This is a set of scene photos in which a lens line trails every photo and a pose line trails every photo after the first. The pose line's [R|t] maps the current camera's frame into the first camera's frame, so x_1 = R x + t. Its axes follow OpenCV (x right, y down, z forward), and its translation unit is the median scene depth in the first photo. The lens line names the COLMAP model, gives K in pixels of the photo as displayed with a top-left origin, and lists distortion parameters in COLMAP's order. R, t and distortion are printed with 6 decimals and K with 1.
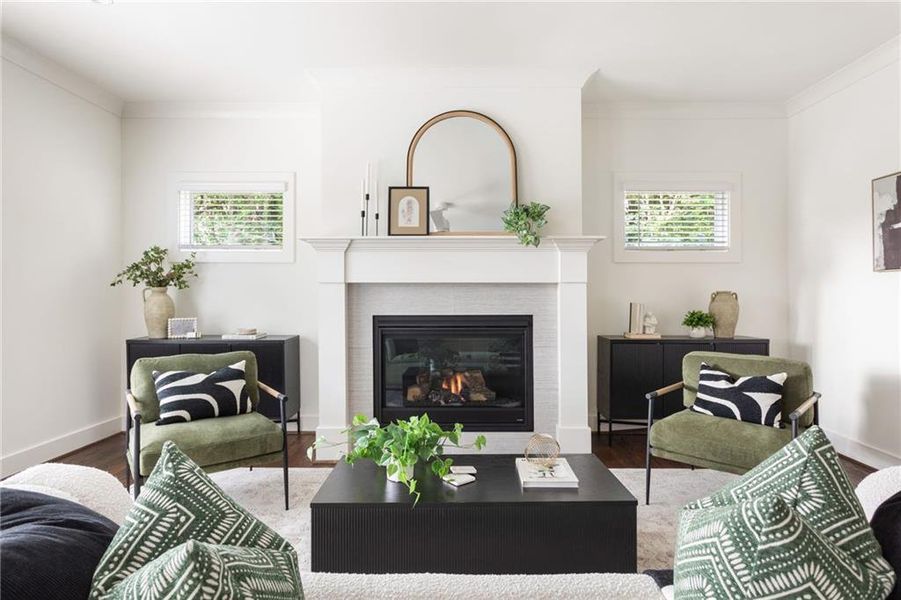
lens RADIAL K [[489.2, 0, 458.5], [0, 489.2, 299.5], [0, 0, 1]] dist [-0.012433, -0.000534]
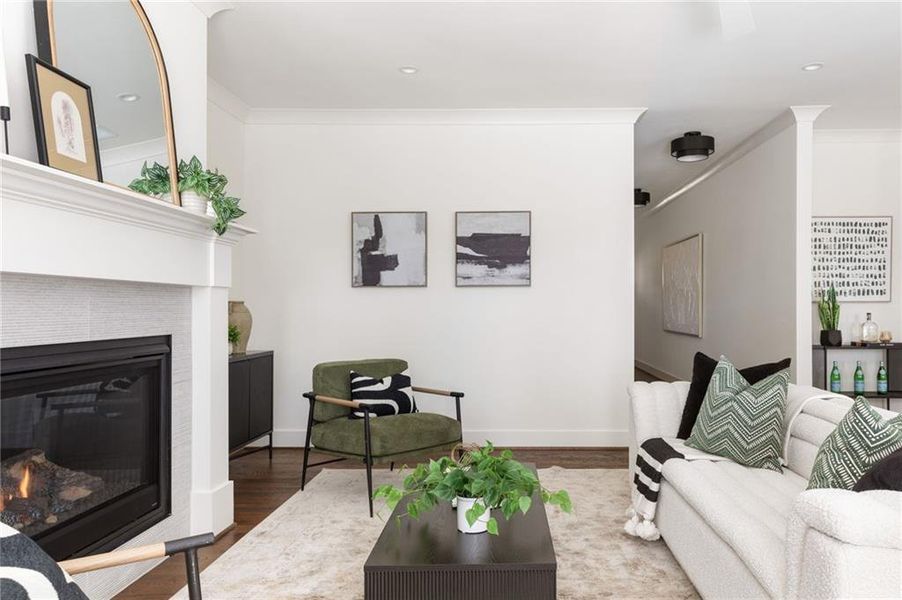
lens RADIAL K [[649.5, 0, 494.9], [0, 649.5, 309.4], [0, 0, 1]] dist [0.005110, 0.000983]
pose [[0.011305, 0.001635, 0.999935, -0.729968], [0.011495, 0.999932, -0.001765, 0.005363], [-0.999870, 0.011515, 0.011285, 0.578051]]
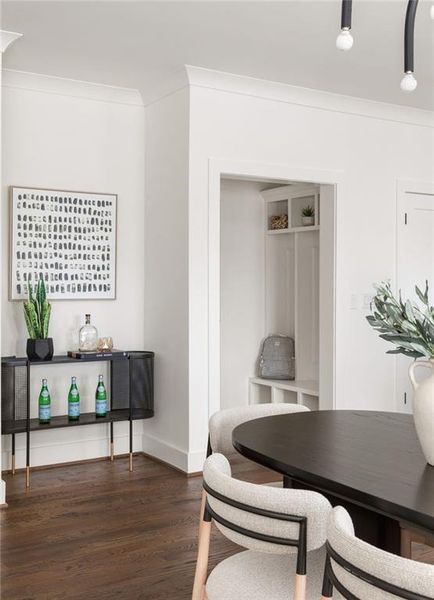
lens RADIAL K [[689.2, 0, 216.3], [0, 689.2, 284.3], [0, 0, 1]] dist [0.018075, 0.000000]
pose [[-0.537763, 0.008872, 0.843049, -0.372860], [0.010165, 0.999940, -0.004039, -0.029471], [-0.843035, 0.006398, -0.537821, 0.175306]]
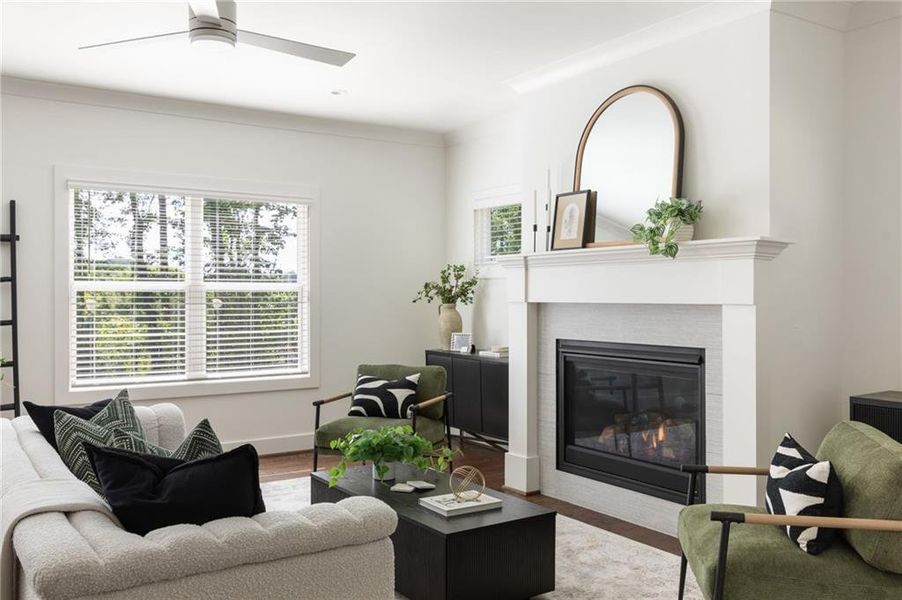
lens RADIAL K [[786.6, 0, 449.1], [0, 786.6, 301.6], [0, 0, 1]] dist [-0.008342, -0.009867]
pose [[0.553559, 0.006514, -0.832784, 0.934800], [-0.006023, 0.999975, 0.003818, -0.040302], [0.832788, 0.002903, 0.553585, 0.046499]]
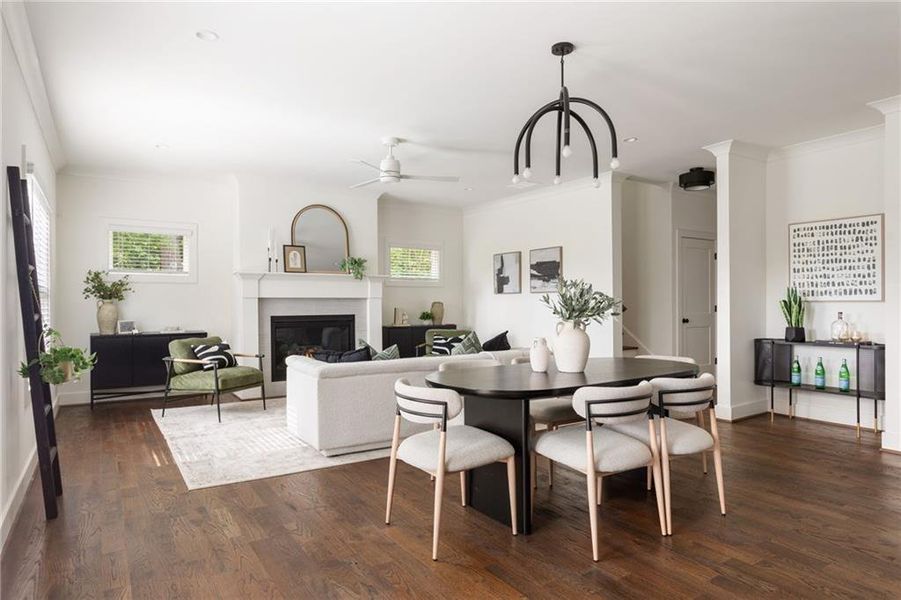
lens RADIAL K [[528.0, 0, 433.7], [0, 528.0, 302.1], [0, 0, 1]] dist [0.003319, 0.001351]
pose [[0.848260, -0.001183, 0.529579, -0.706347], [0.005885, 0.999957, -0.007193, -0.000324], [-0.529547, 0.009218, 0.848230, -0.958438]]
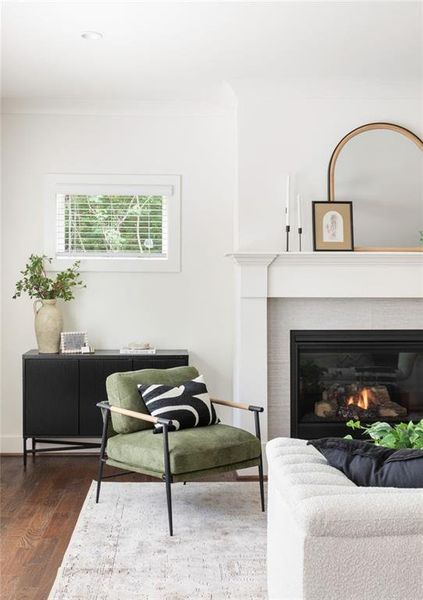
lens RADIAL K [[707.4, 0, 211.3], [0, 707.4, 300.5], [0, 0, 1]] dist [0.015109, 0.000000]
pose [[0.998514, 0.002778, 0.054420, -0.424837], [-0.003180, 0.999968, 0.007310, -0.037730], [-0.054398, -0.007472, 0.998491, -0.430728]]
